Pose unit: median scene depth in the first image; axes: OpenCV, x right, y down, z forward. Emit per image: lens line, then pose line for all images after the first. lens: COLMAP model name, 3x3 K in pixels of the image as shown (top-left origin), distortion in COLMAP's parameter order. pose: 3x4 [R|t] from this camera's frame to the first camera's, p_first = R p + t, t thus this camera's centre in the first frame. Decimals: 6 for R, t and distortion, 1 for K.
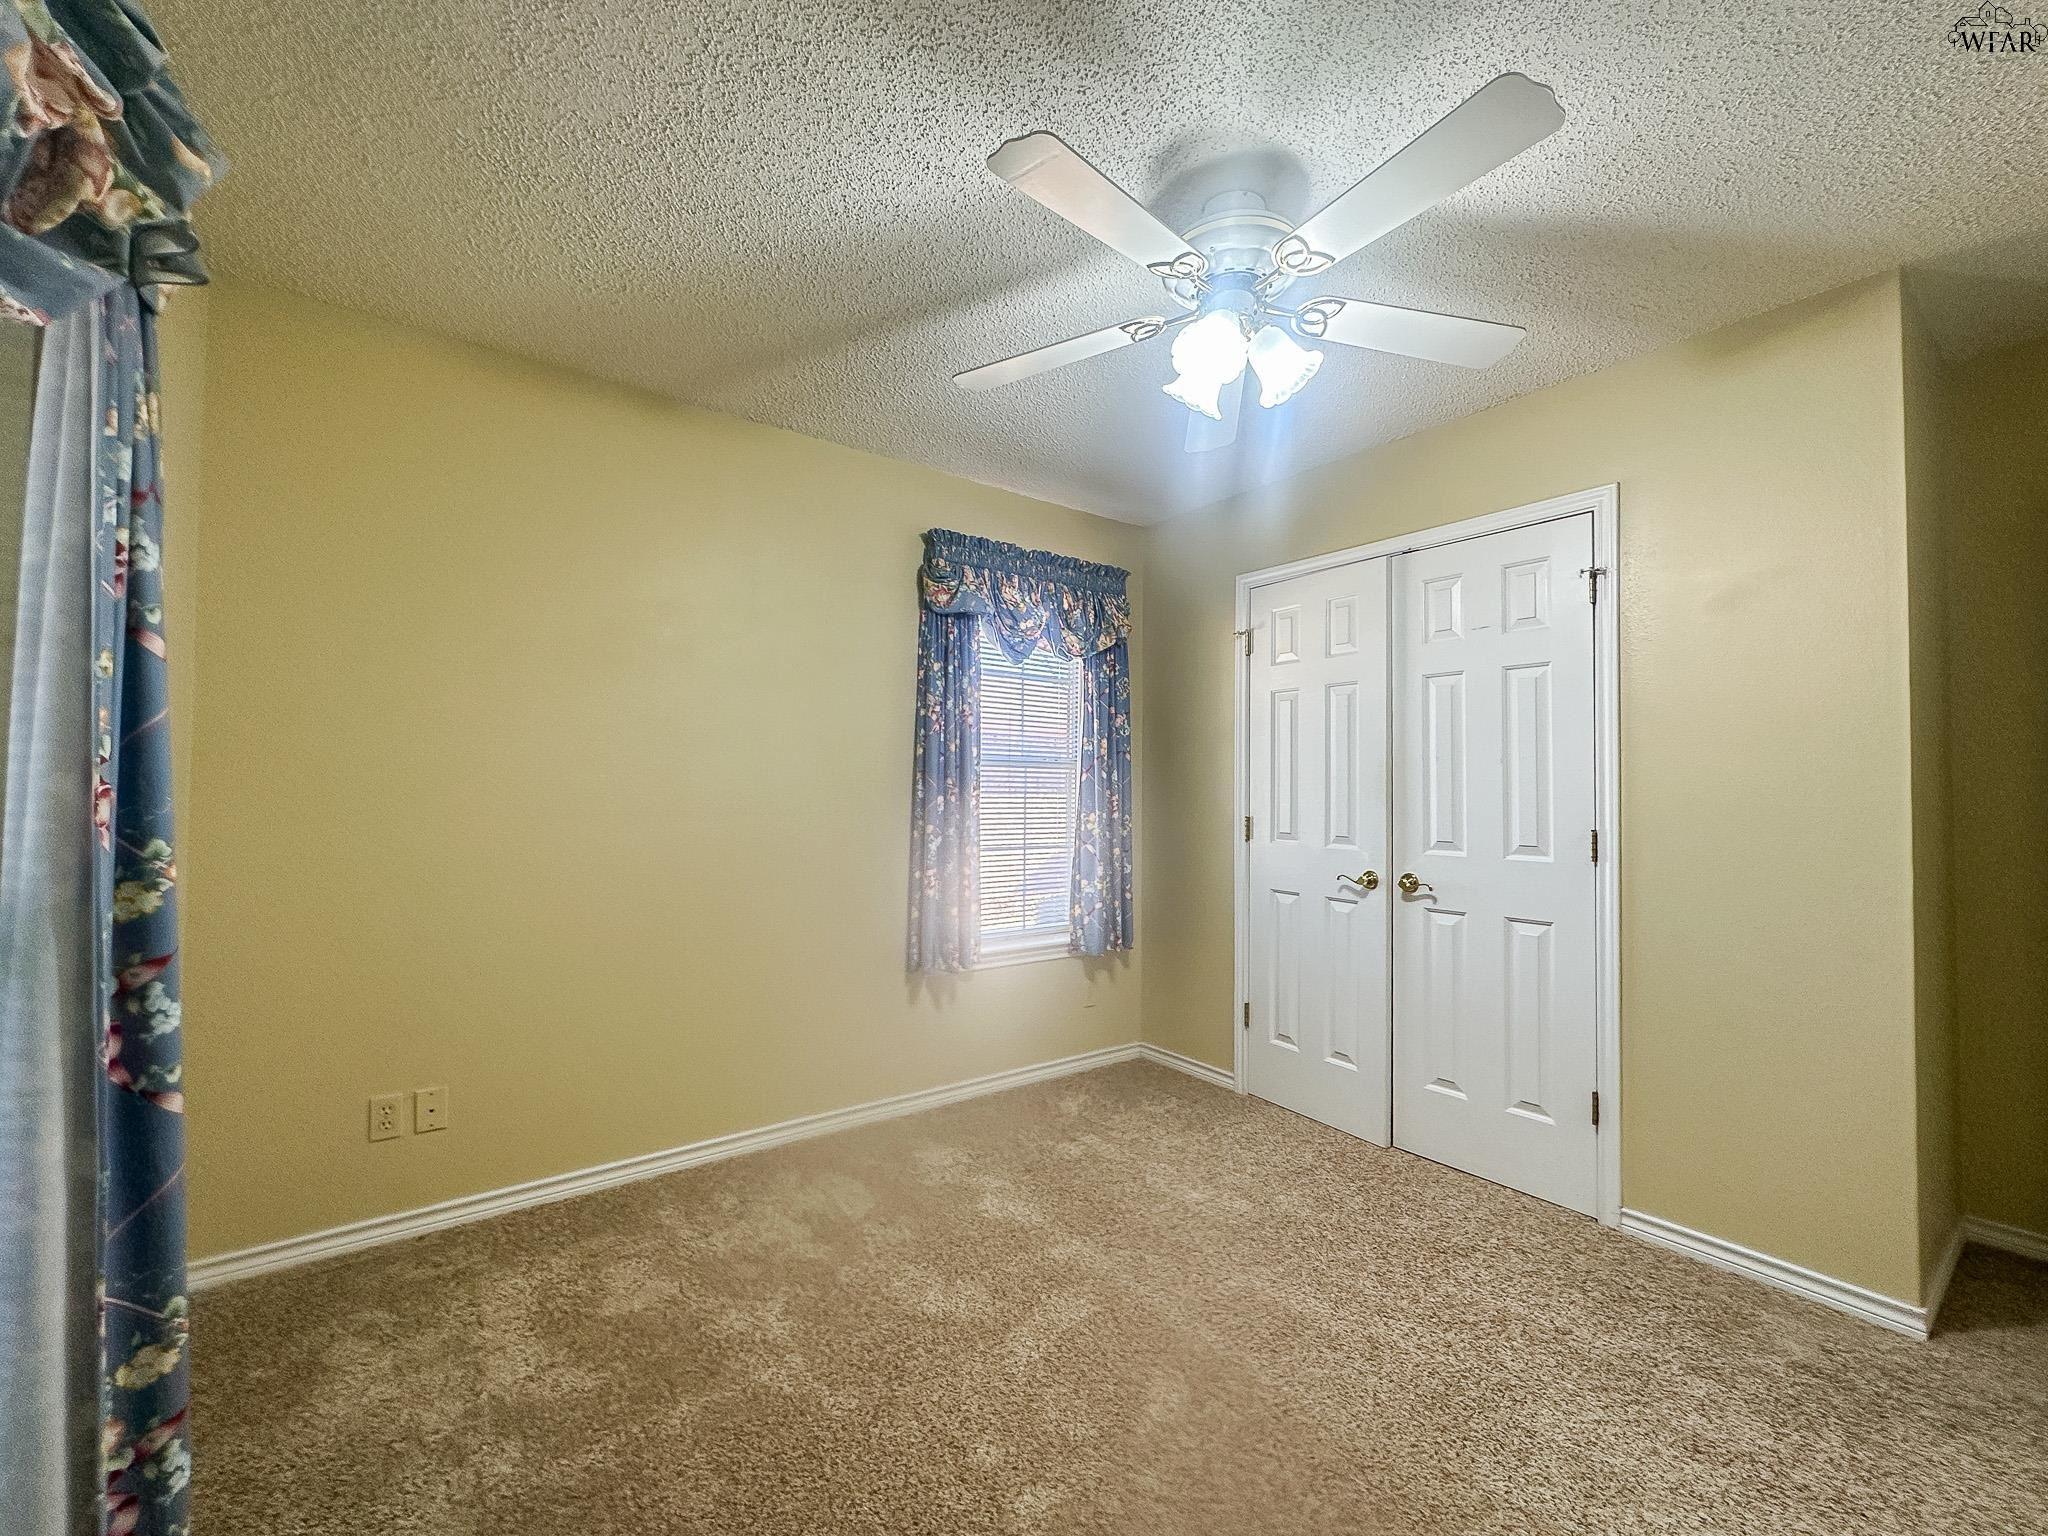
lens RADIAL K [[835.4, 0, 1028.6], [0, 835.4, 771.2], [0, 0, 1]] dist [-0.001162, 0.000255]
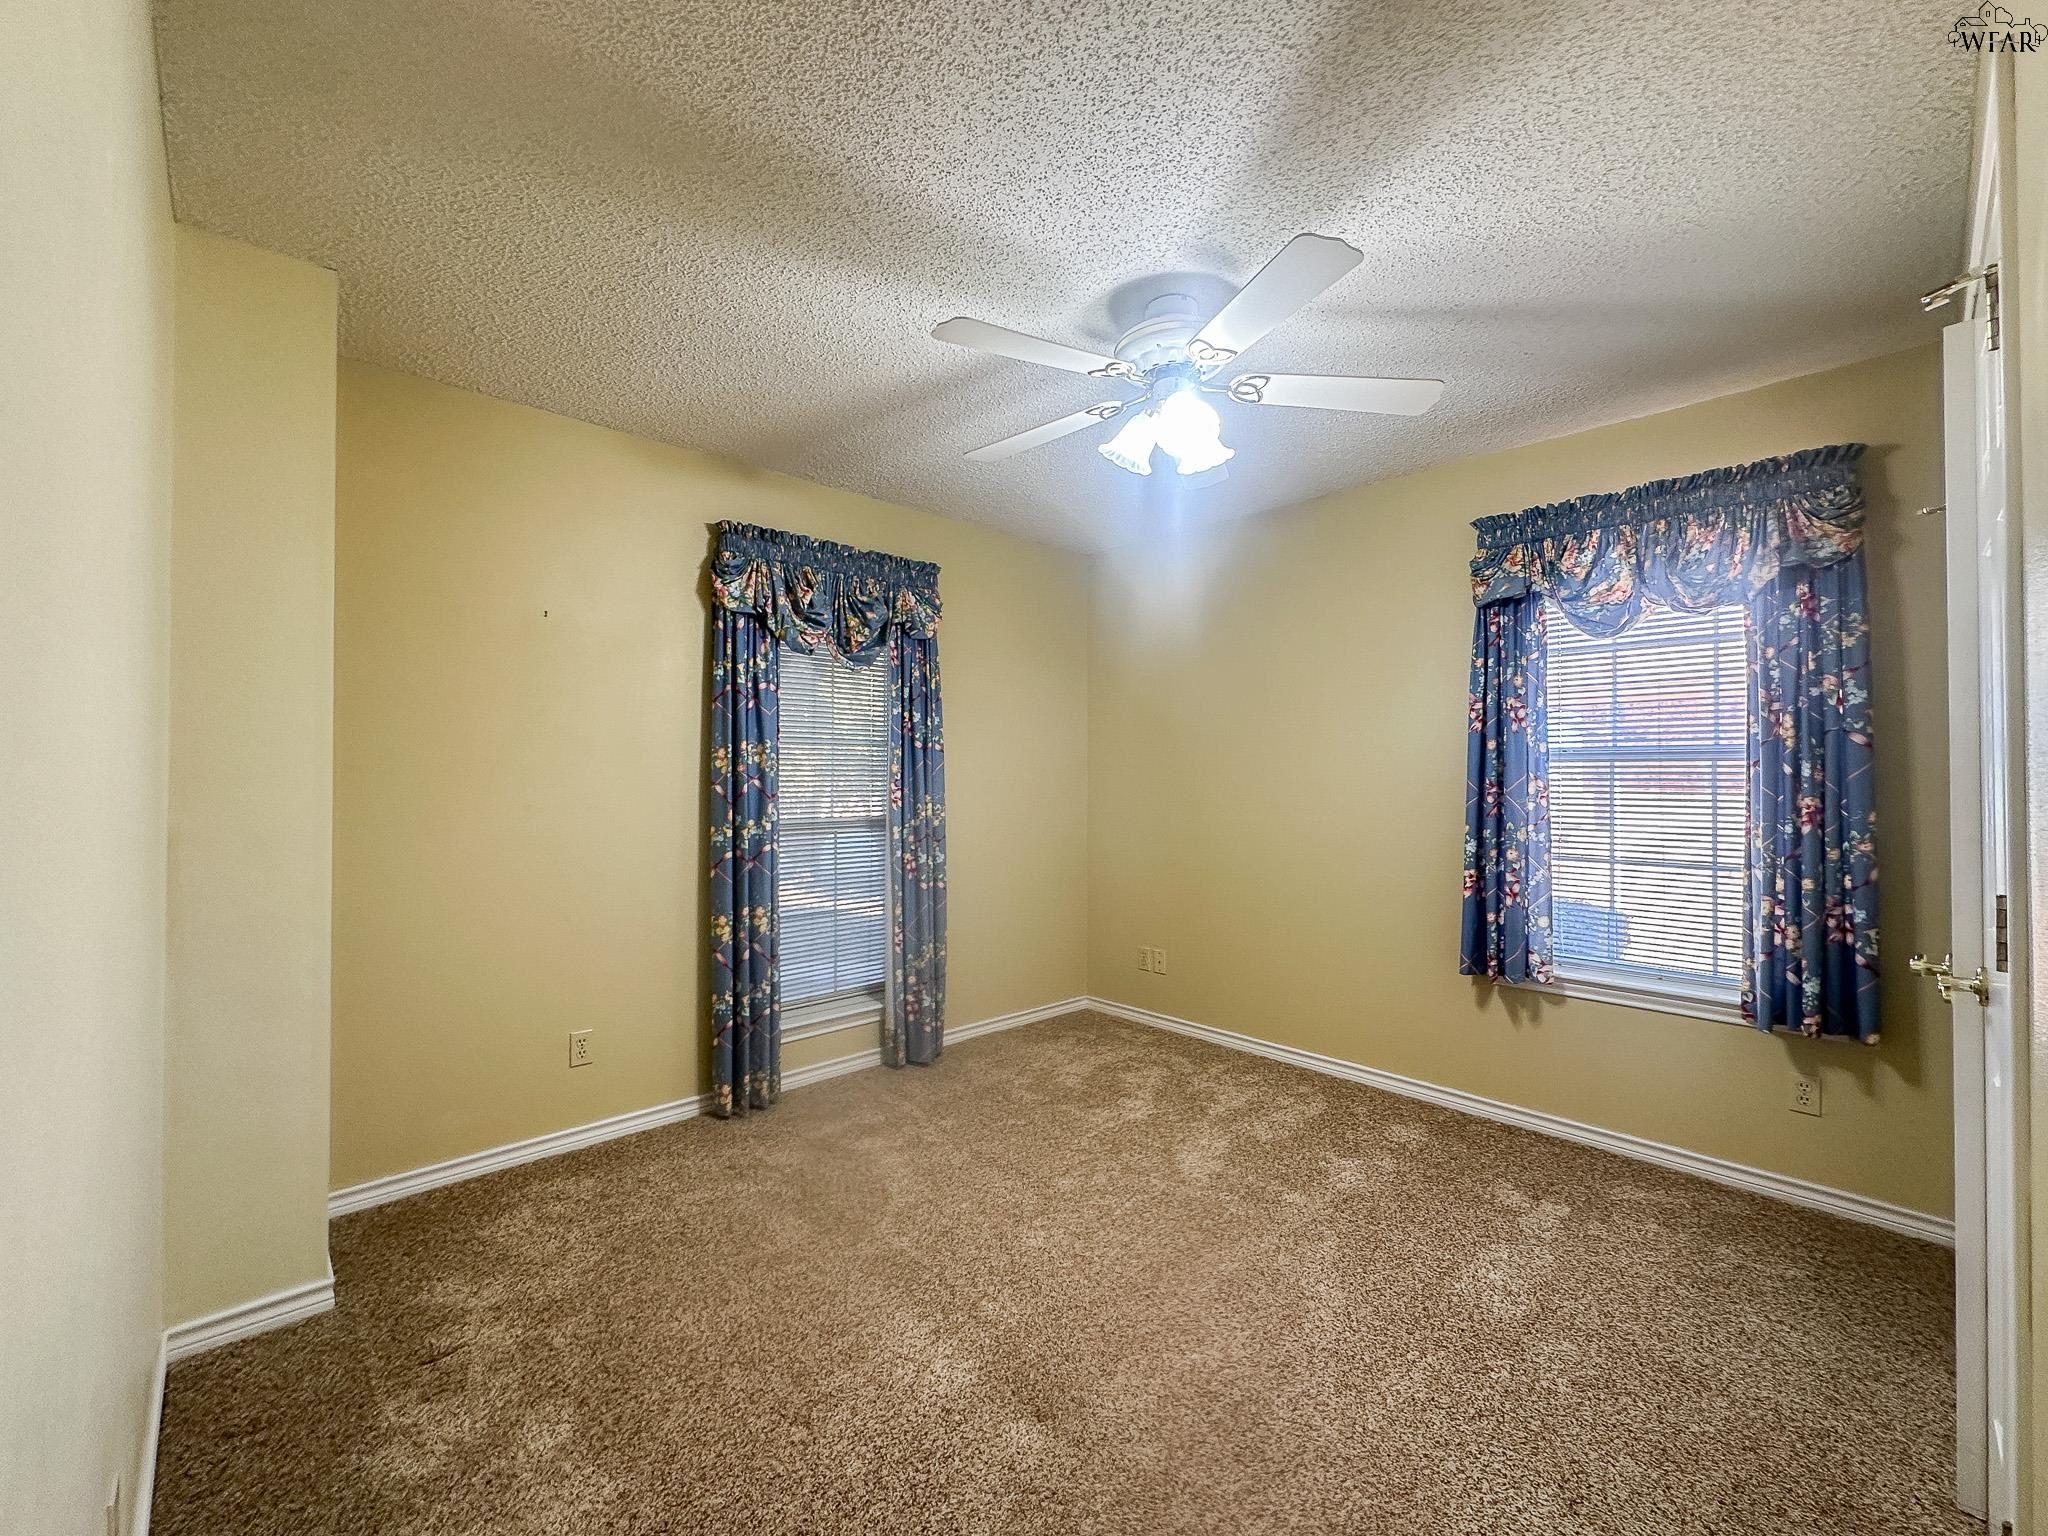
lens RADIAL K [[835.4, 0, 1028.6], [0, 835.4, 771.2], [0, 0, 1]] dist [-0.001162, 0.000255]
pose [[0.120617, -0.019176, -0.992514, 0.787988], [0.018628, 0.999681, -0.017051, 0.008308], [0.992524, -0.016432, 0.120936, 0.361129]]
